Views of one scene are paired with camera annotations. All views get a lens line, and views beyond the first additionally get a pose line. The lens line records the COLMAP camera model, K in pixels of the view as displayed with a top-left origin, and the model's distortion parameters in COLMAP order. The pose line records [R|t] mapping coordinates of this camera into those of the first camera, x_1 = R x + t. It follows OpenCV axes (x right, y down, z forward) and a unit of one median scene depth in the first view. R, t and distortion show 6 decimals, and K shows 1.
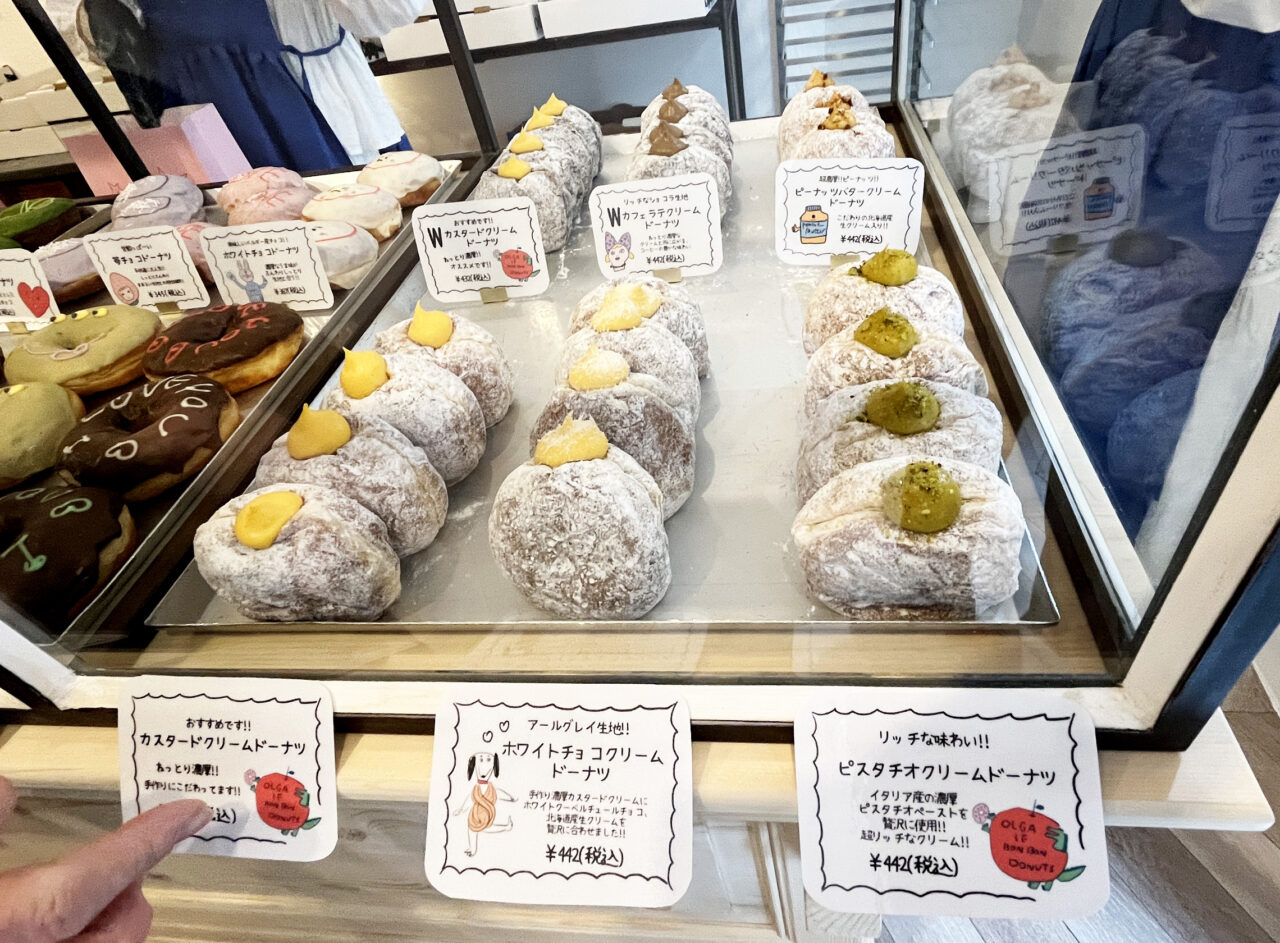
lens RADIAL K [[654.7, 0, 641.1], [0, 654.7, 453.0], [0, 0, 1]] dist [-0.001828, 0.000079]
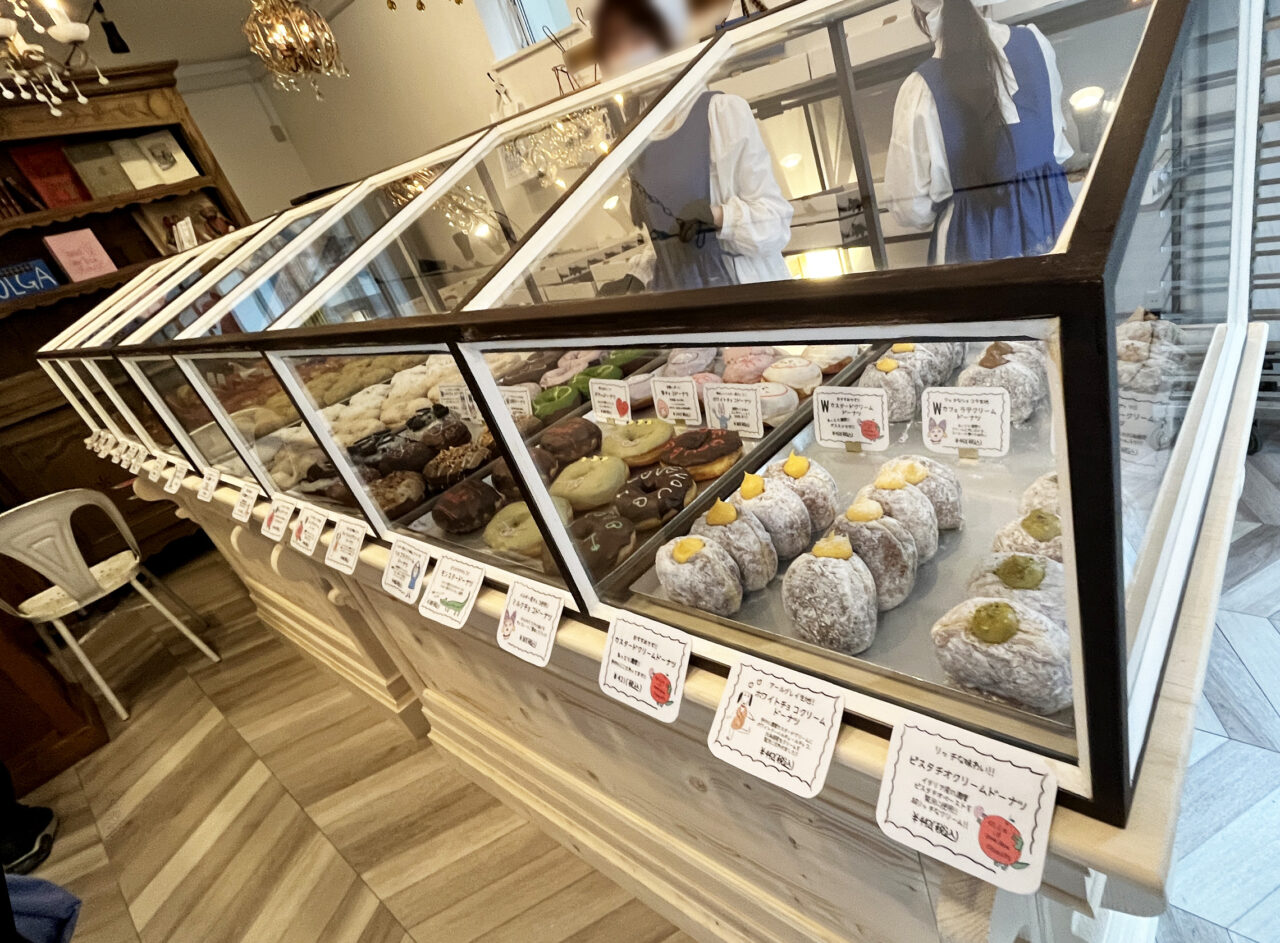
lens RADIAL K [[654.7, 0, 641.1], [0, 654.7, 453.0], [0, 0, 1]] dist [-0.001828, 0.000079]
pose [[0.764548, 0.140636, -0.629037, 0.450433], [-0.232158, 0.970491, -0.065196, -0.021351], [0.601306, 0.195881, 0.774637, -0.584133]]
